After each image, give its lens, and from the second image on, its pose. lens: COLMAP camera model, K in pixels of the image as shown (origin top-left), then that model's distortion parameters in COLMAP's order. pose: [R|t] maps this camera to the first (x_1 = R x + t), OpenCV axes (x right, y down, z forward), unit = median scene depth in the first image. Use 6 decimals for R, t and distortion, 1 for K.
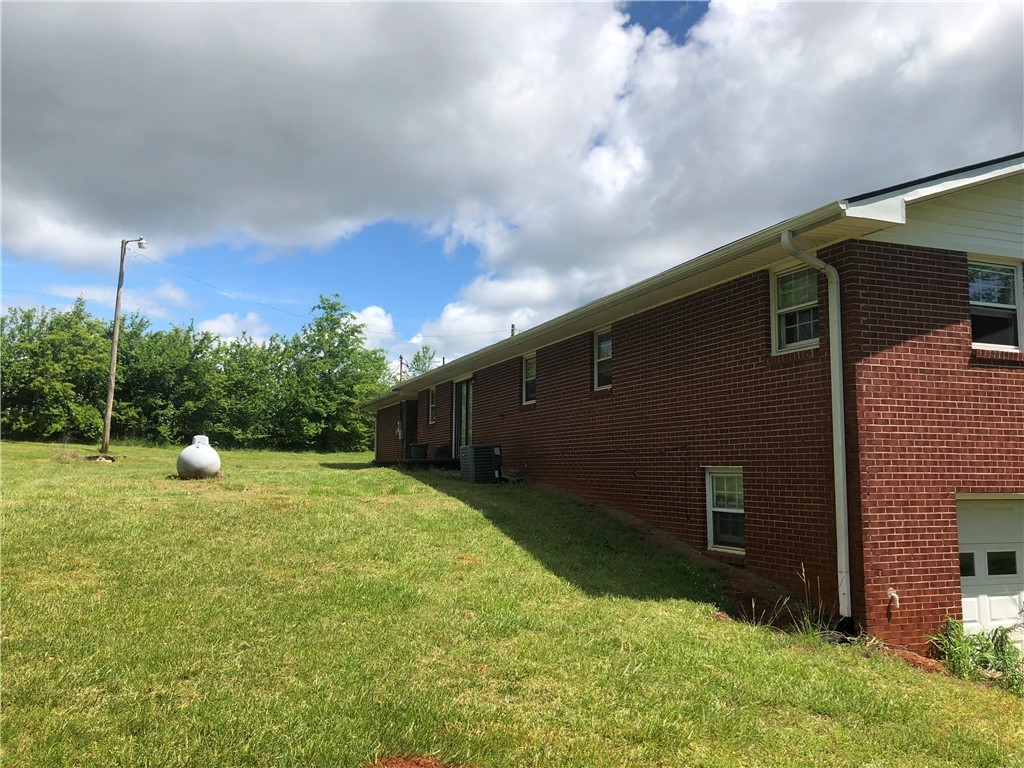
lens RADIAL K [[879.9, 0, 510.3], [0, 879.9, 353.6], [0, 0, 1]] dist [-0.142052, 0.095962]
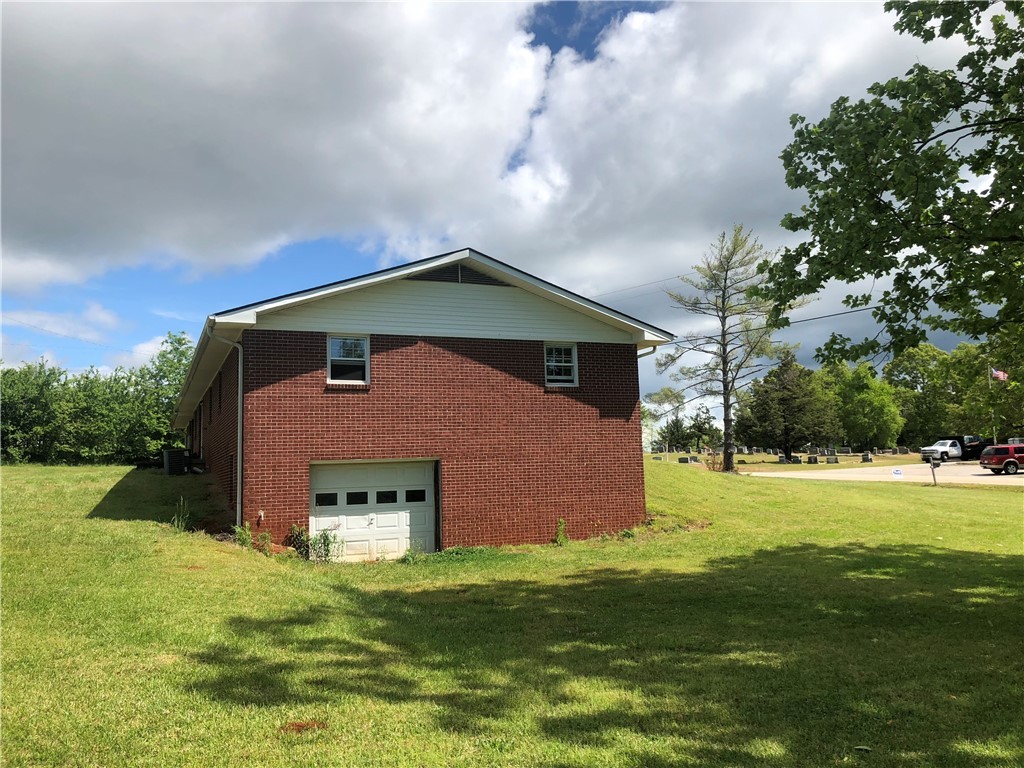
lens RADIAL K [[865.6, 0, 514.4], [0, 865.6, 401.2], [0, 0, 1]] dist [-0.054579, -0.012368]
pose [[0.996357, -0.033897, 0.078258, 0.776666], [0.030750, 0.998683, 0.041074, -0.031051], [-0.079547, -0.038518, 0.996087, -0.894847]]
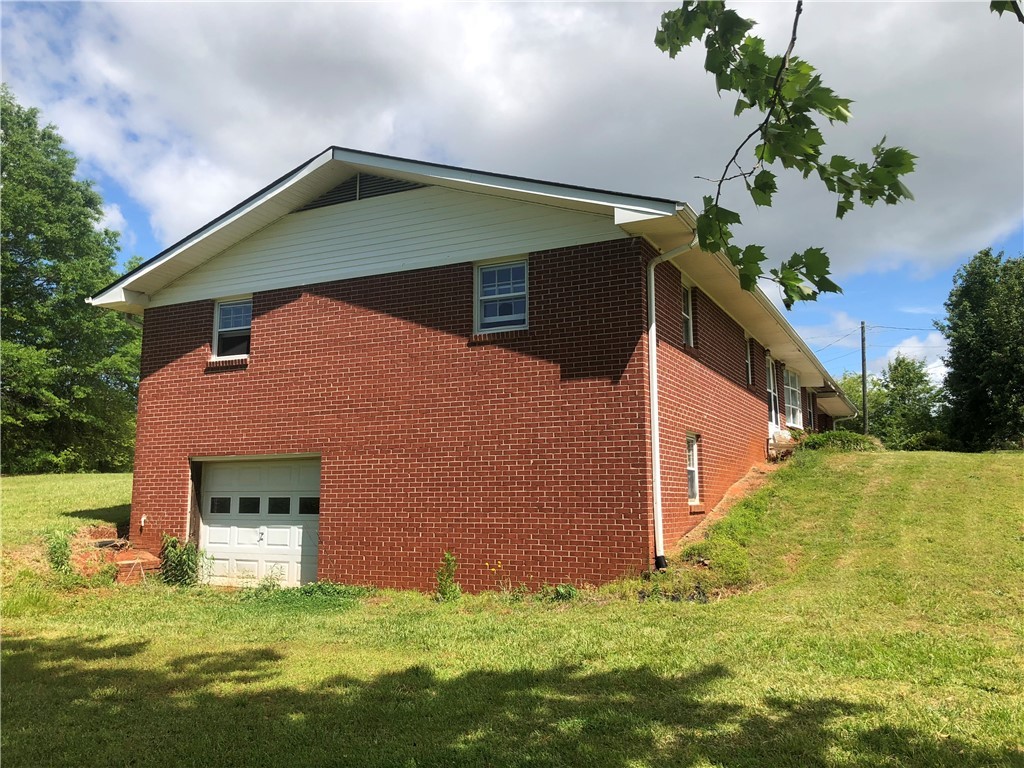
lens RADIAL K [[865.6, 0, 514.4], [0, 865.6, 401.2], [0, 0, 1]] dist [-0.054579, -0.012368]
pose [[0.690320, -0.090848, -0.717778, 1.942391], [0.103313, 0.994296, -0.026486, 0.155181], [0.716090, -0.055872, 0.695768, 0.309502]]
